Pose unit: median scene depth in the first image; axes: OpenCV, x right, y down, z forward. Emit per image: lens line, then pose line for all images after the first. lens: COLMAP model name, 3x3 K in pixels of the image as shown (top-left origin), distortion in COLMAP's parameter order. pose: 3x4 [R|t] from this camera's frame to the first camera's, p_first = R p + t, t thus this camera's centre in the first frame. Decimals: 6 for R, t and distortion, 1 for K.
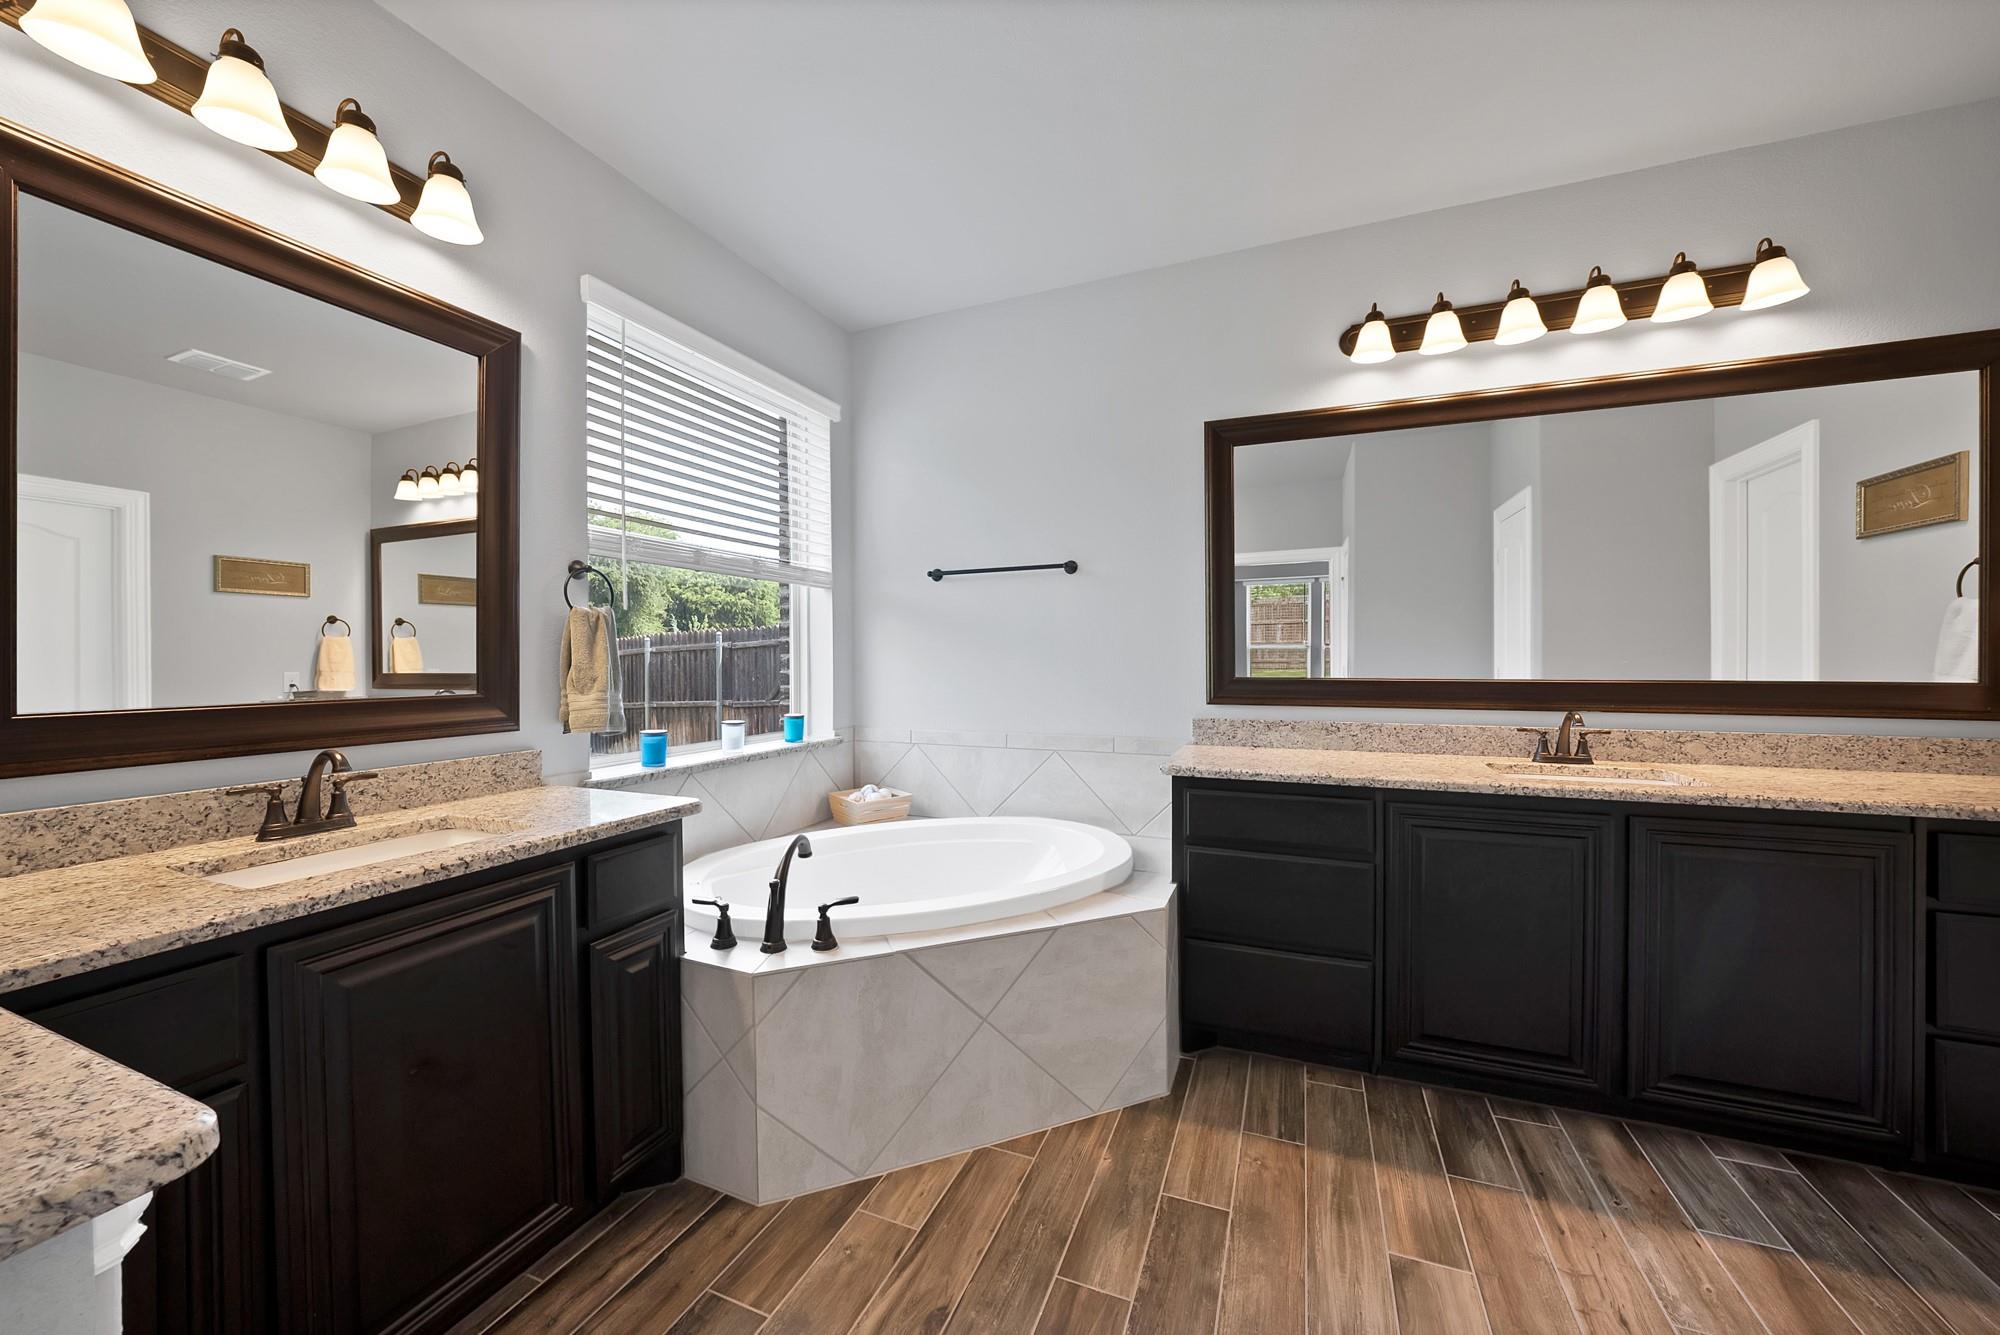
lens RADIAL K [[719.7, 0, 986.4], [0, 719.7, 662.9], [0, 0, 1]] dist [-0.017979, 0.002587]
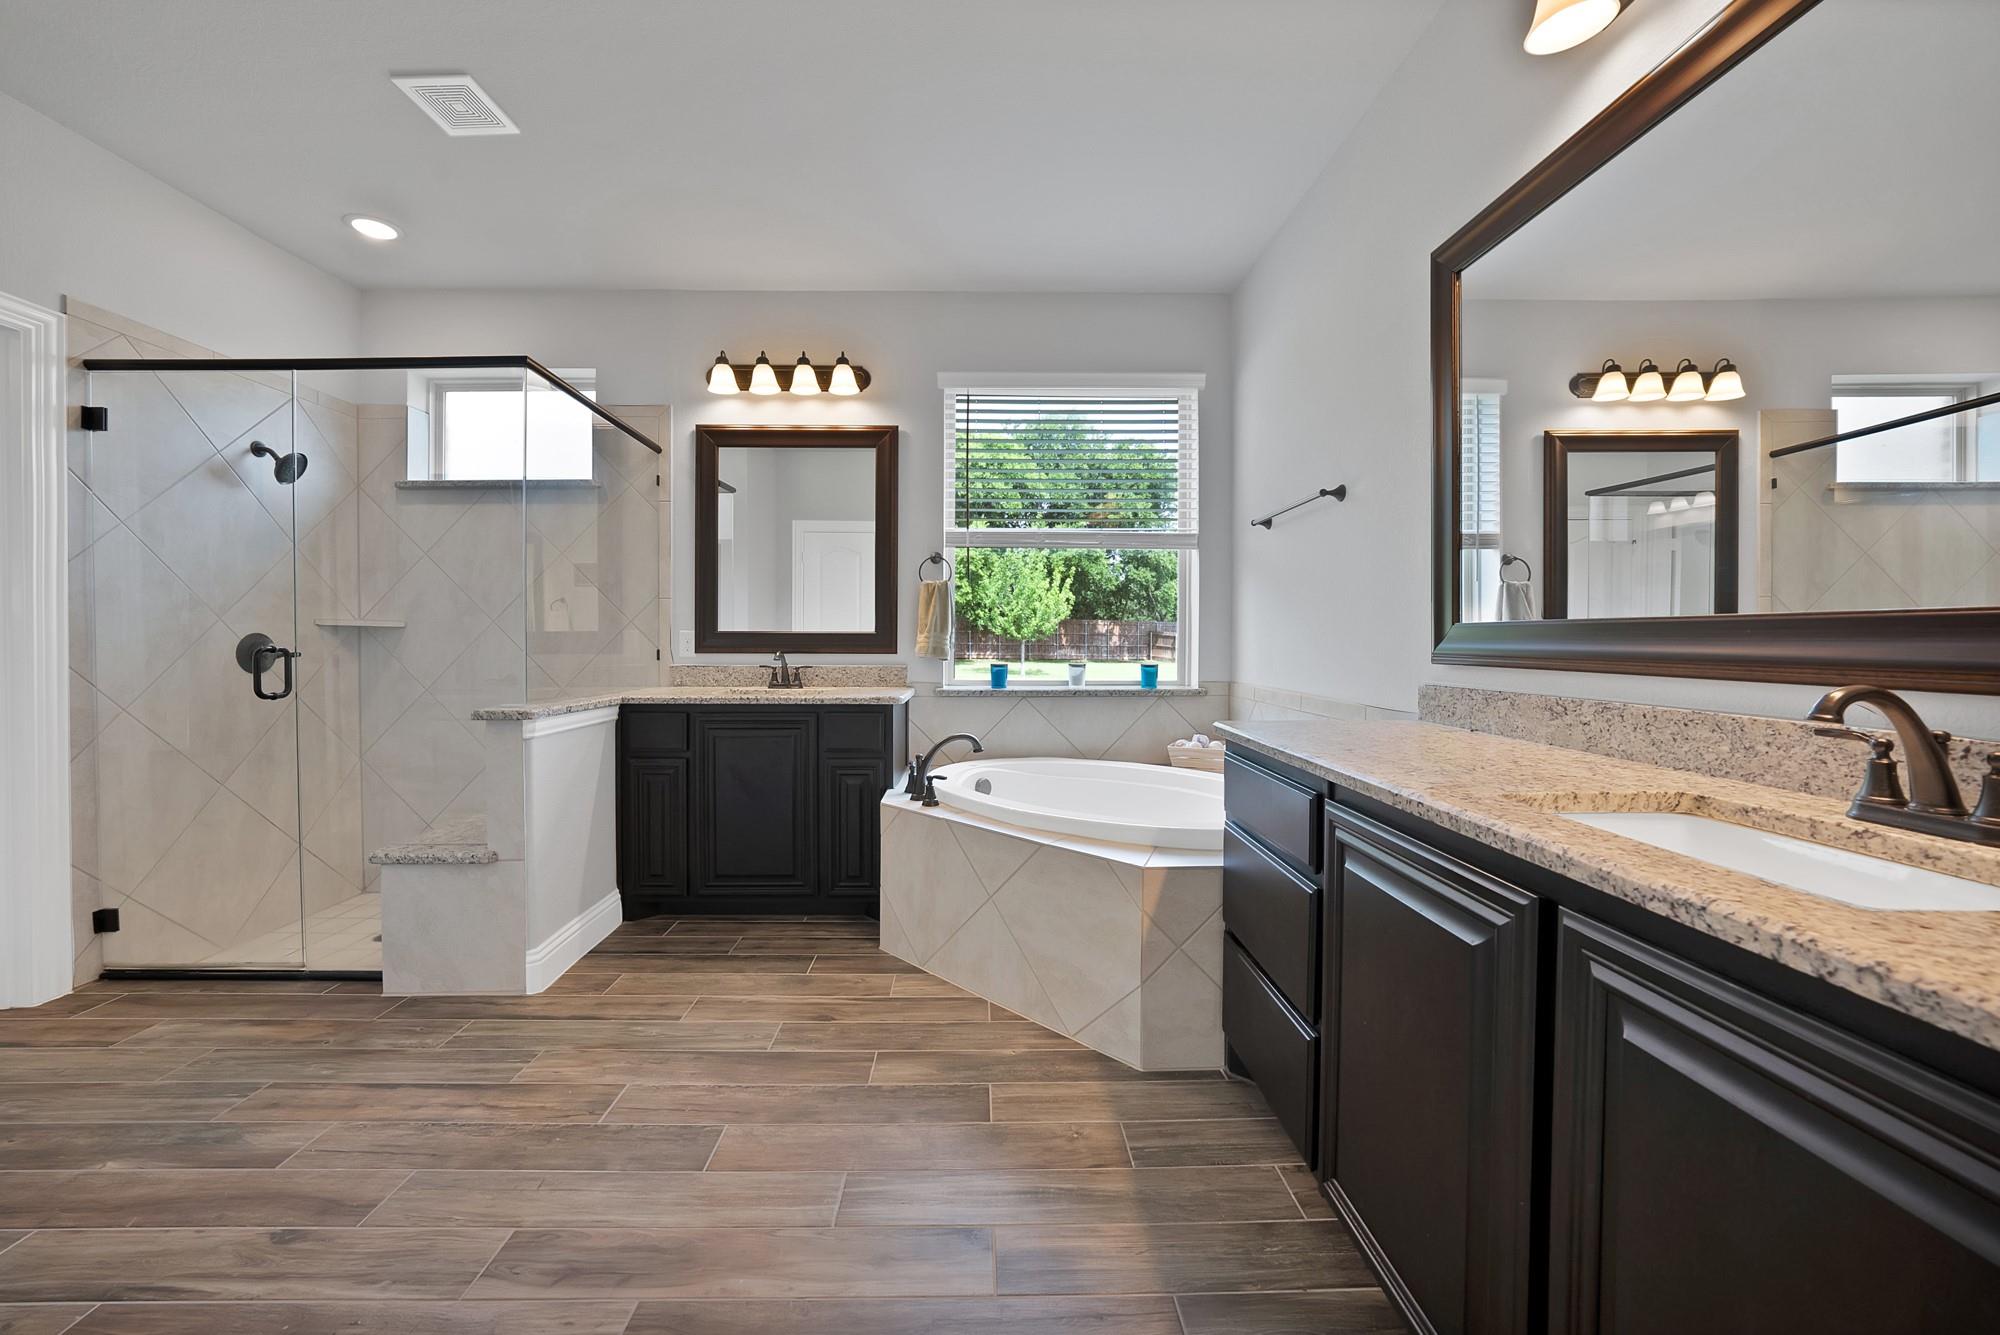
lens RADIAL K [[719.7, 0, 982.2], [0, 719.7, 649.6], [0, 0, 1]] dist [-0.017979, 0.002587]
pose [[0.420018, 0.020770, -0.907278, 1.134011], [-0.009774, 0.999784, 0.018362, 0.054262], [0.907463, 0.001156, 0.420130, 0.489195]]
